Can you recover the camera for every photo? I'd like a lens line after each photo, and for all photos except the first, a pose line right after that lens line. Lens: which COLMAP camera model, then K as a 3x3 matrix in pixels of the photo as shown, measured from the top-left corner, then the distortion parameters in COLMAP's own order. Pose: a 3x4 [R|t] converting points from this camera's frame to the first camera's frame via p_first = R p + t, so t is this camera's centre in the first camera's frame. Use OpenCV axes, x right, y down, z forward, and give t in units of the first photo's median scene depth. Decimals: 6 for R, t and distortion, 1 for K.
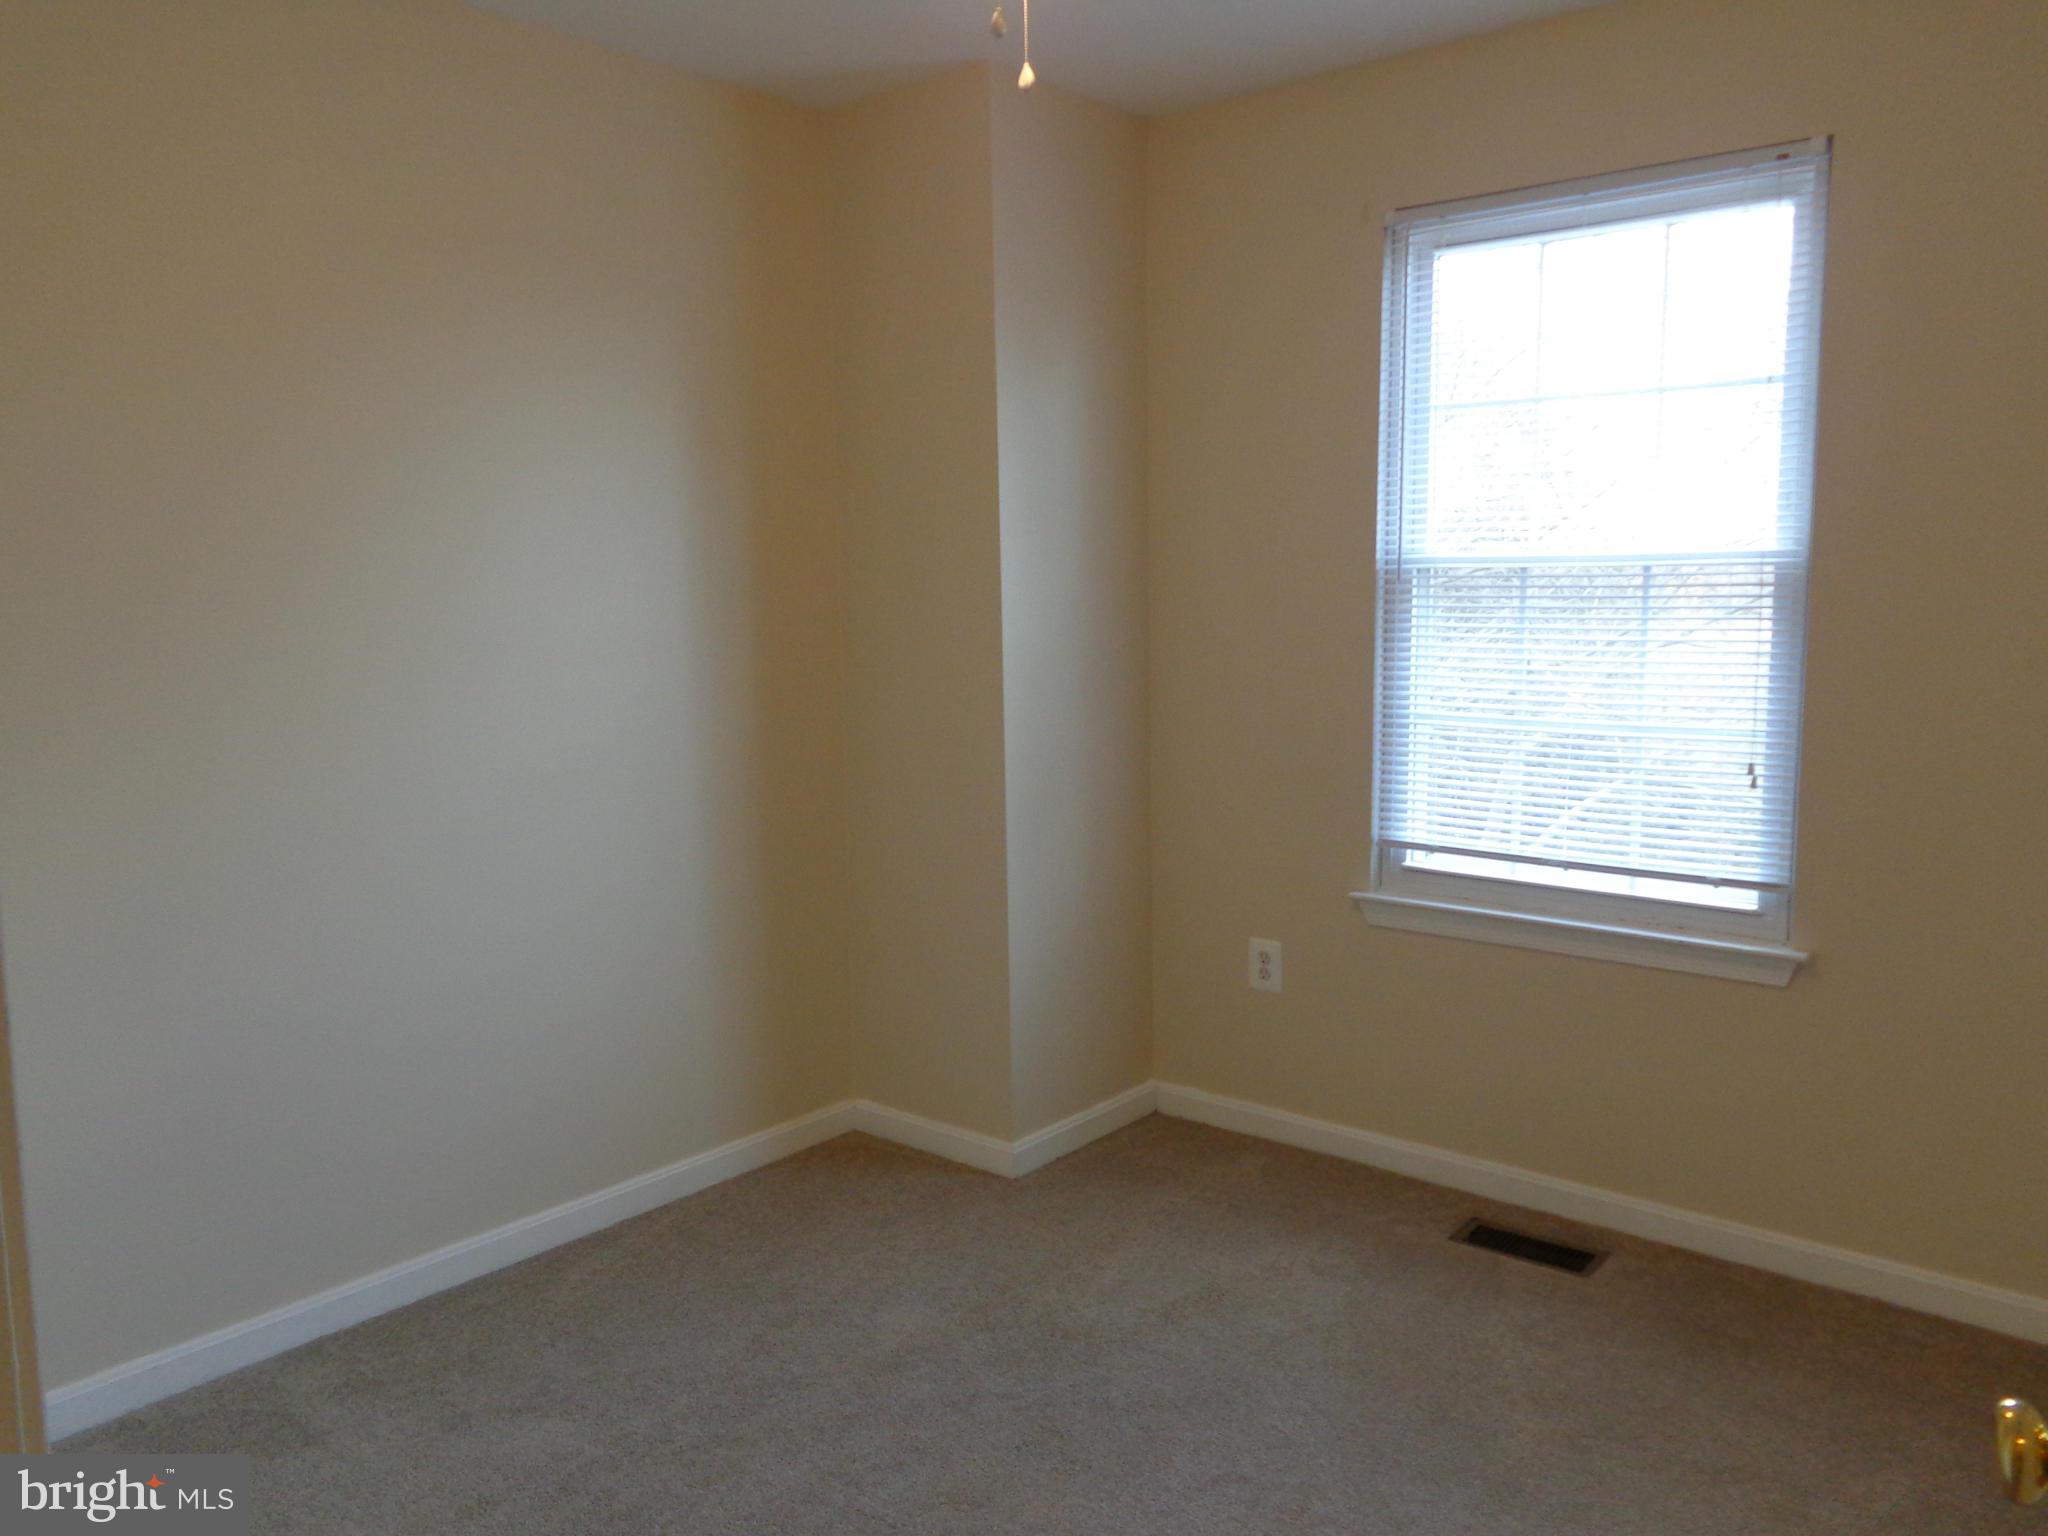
lens RADIAL K [[1540.4, 0, 1022.9], [0, 1540.4, 756.3], [0, 0, 1]] dist [0.004046, -0.000321]
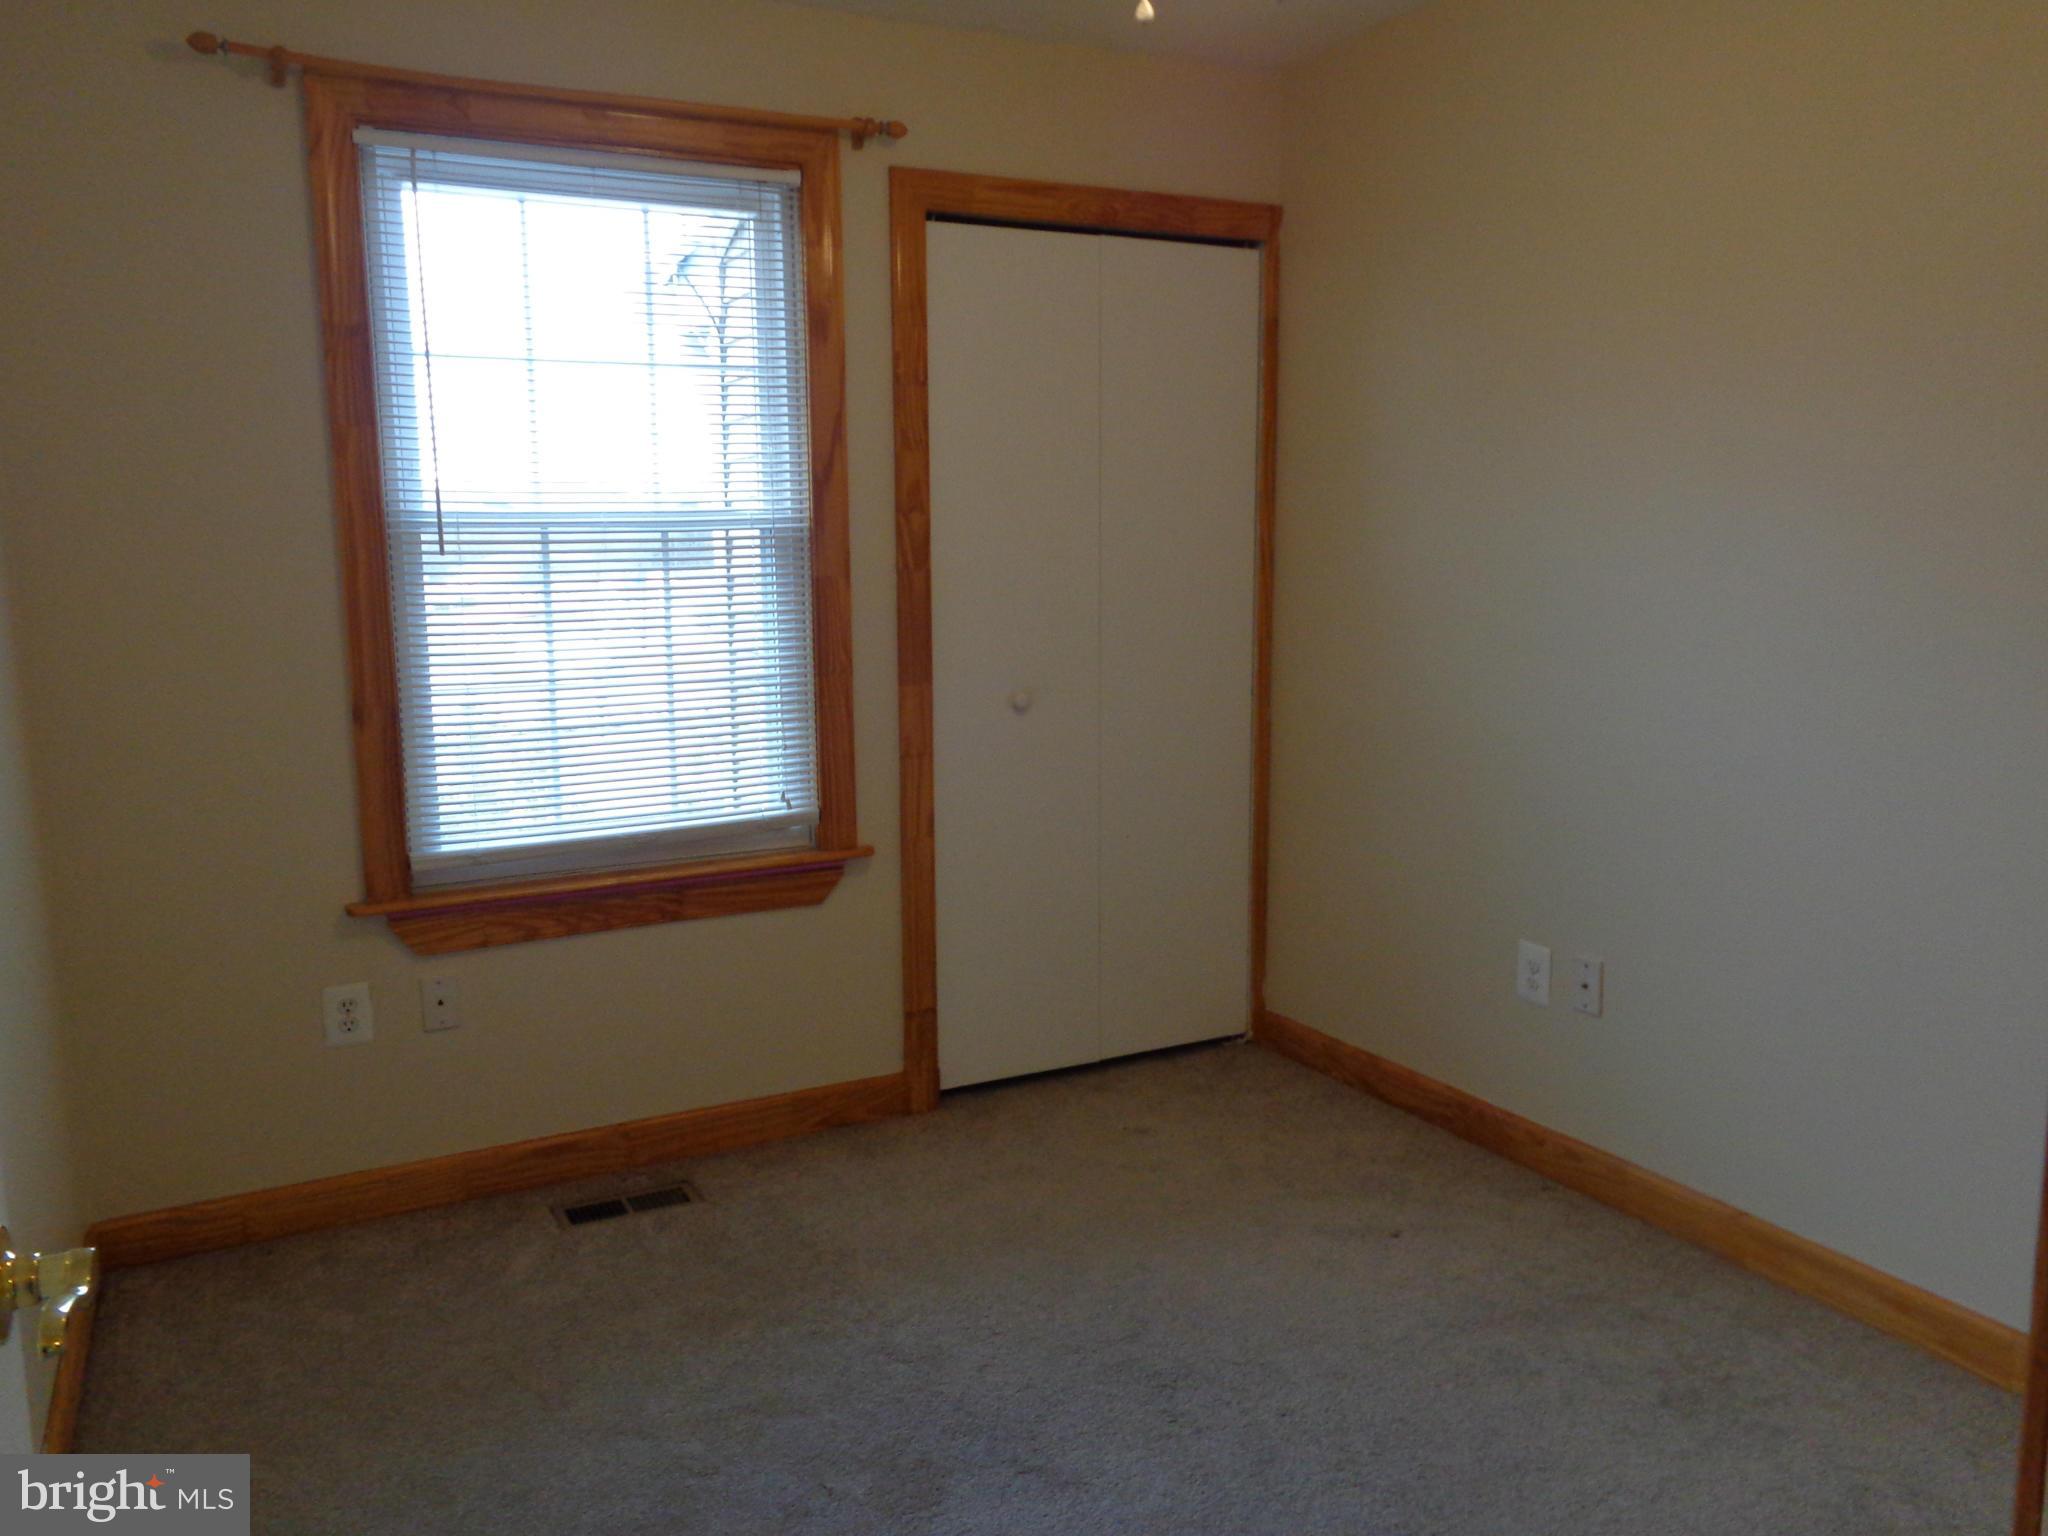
lens RADIAL K [[1540.4, 0, 1022.9], [0, 1540.4, 756.3], [0, 0, 1]] dist [0.004046, -0.000321]
pose [[0.349400, -0.130684, 0.927815, -0.557623], [0.119847, 0.988325, 0.094075, -0.042666], [-0.929277, 0.078326, 0.360983, 0.426969]]
